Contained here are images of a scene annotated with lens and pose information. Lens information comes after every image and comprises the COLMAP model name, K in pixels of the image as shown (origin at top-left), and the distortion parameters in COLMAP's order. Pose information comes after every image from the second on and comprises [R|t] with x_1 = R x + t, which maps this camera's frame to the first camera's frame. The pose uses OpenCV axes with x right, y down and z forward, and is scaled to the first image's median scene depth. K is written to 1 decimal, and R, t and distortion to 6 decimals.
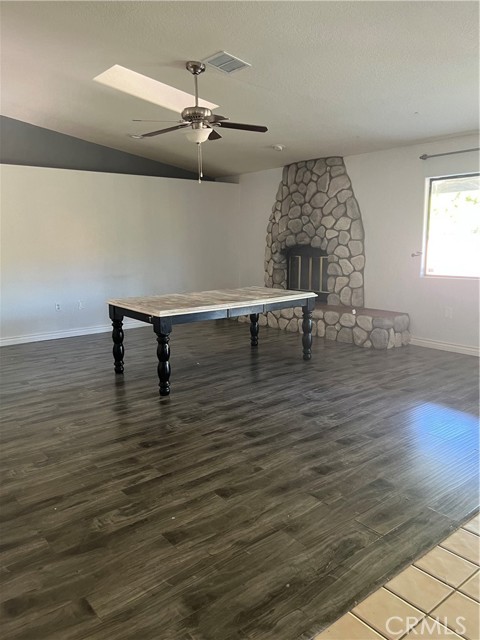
lens RADIAL K [[483.9, 0, 244.9], [0, 483.9, 320.9], [0, 0, 1]] dist [0.036918, -0.006961]
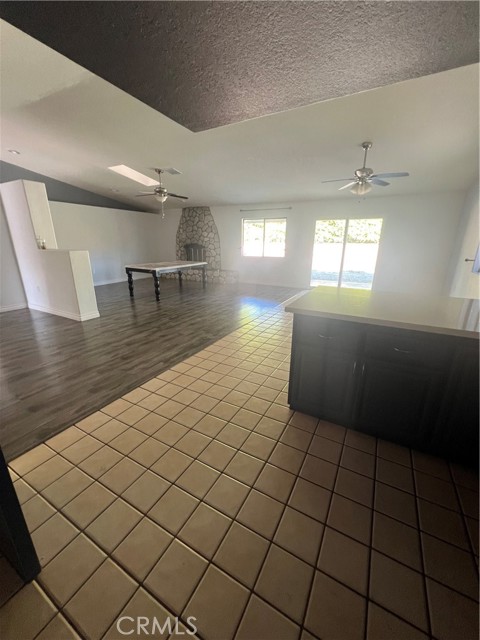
lens RADIAL K [[252.9, 0, 242.8], [0, 252.9, 321.6], [0, 0, 1]] dist [-0.006497, 0.000729]
pose [[0.925083, -0.094836, 0.367732, -0.162257], [0.042144, 0.987973, 0.148775, 0.050431], [-0.377419, -0.122131, 0.917954, -0.296689]]
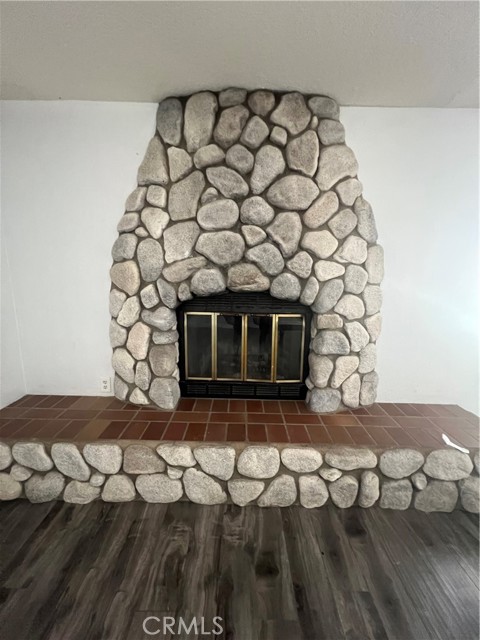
lens RADIAL K [[252.9, 0, 243.0], [0, 252.9, 322.1], [0, 0, 1]] dist [-0.006497, 0.000729]
pose [[0.641366, -0.121234, 0.757596, -0.065832], [0.100485, 0.992205, 0.073709, -0.156007], [-0.760627, 0.028853, 0.648548, 0.906183]]
